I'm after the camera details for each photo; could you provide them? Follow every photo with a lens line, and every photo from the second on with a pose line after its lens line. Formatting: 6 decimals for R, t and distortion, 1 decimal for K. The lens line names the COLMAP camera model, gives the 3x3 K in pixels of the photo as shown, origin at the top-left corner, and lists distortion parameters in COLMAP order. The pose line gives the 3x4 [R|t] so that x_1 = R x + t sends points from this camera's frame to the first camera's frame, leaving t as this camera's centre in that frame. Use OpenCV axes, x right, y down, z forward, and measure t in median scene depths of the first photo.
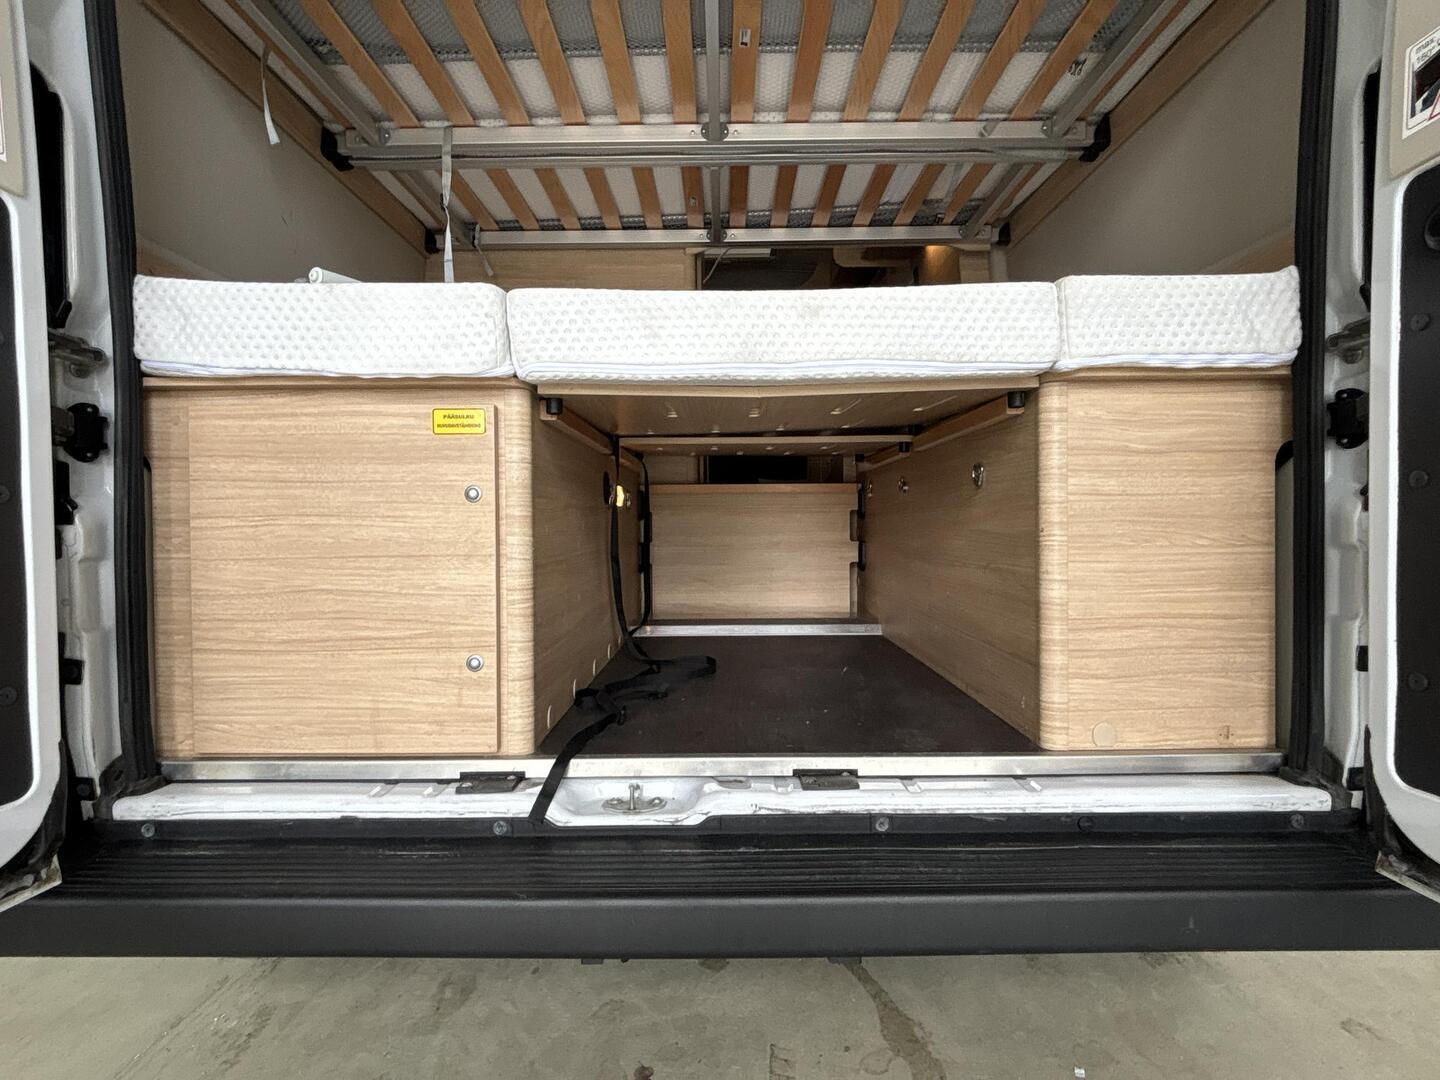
lens RADIAL K [[753.3, 0, 720.0], [0, 753.3, 540.0], [0, 0, 1]] dist [0.001442, -0.013529]
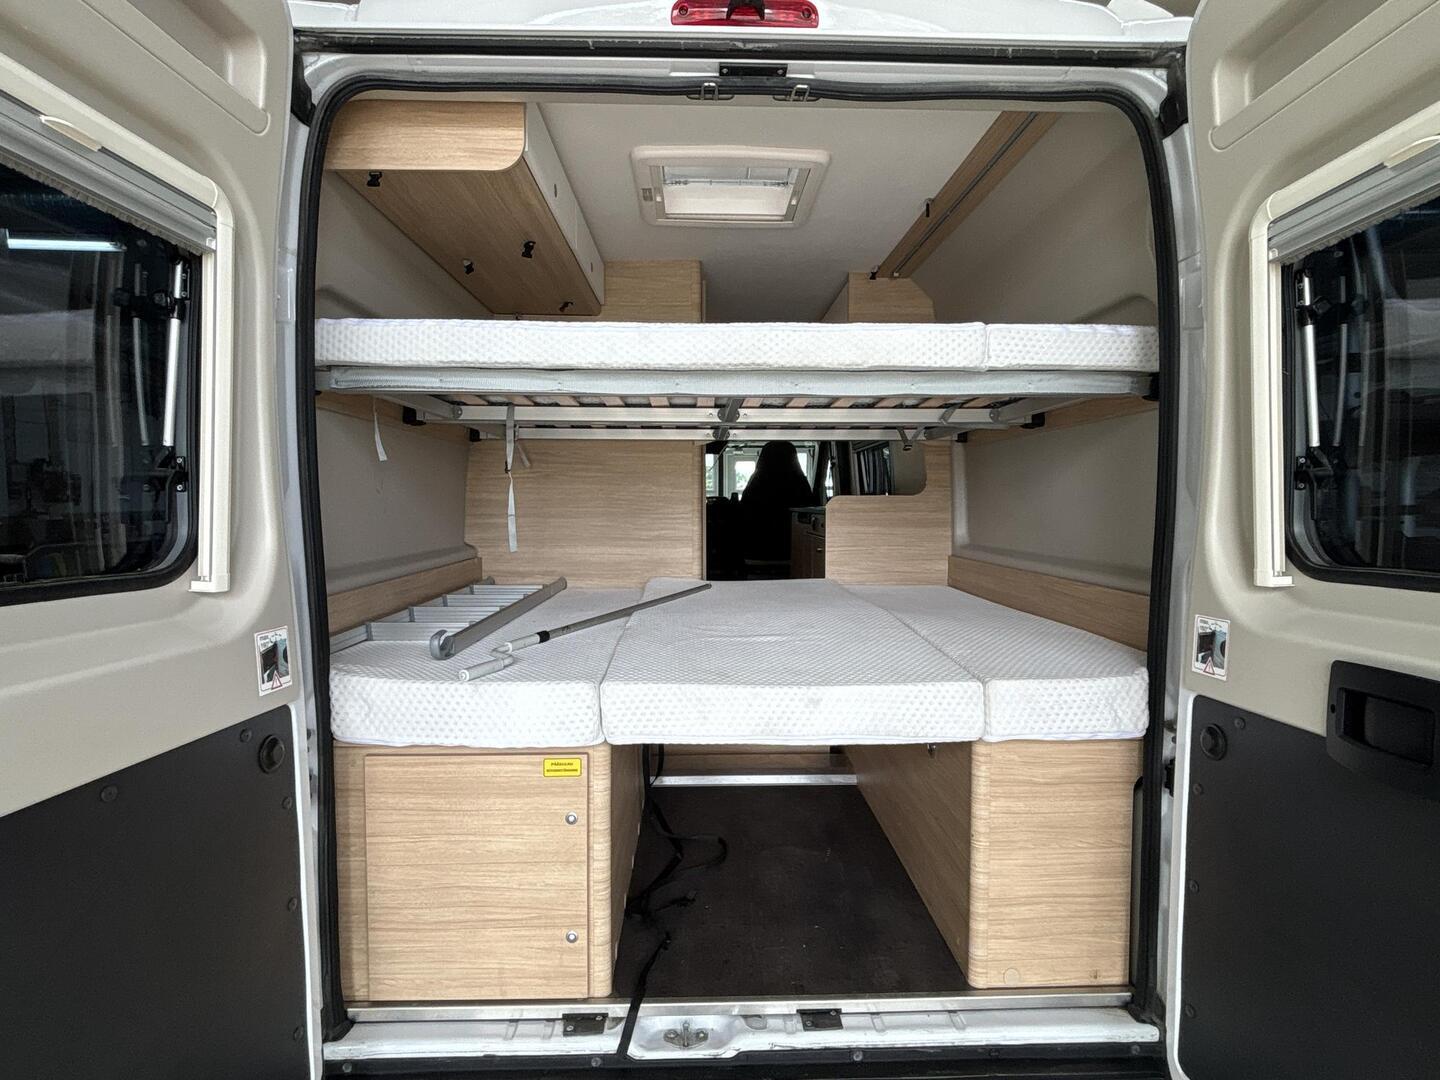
lens RADIAL K [[753.3, 0, 720.0], [0, 753.3, 540.0], [0, 0, 1]] dist [0.001442, -0.013529]
pose [[0.999292, 0.008202, 0.036716, -0.107718], [-0.009203, 0.999588, 0.027182, -0.620550], [-0.036478, -0.027501, 0.998956, -0.397660]]
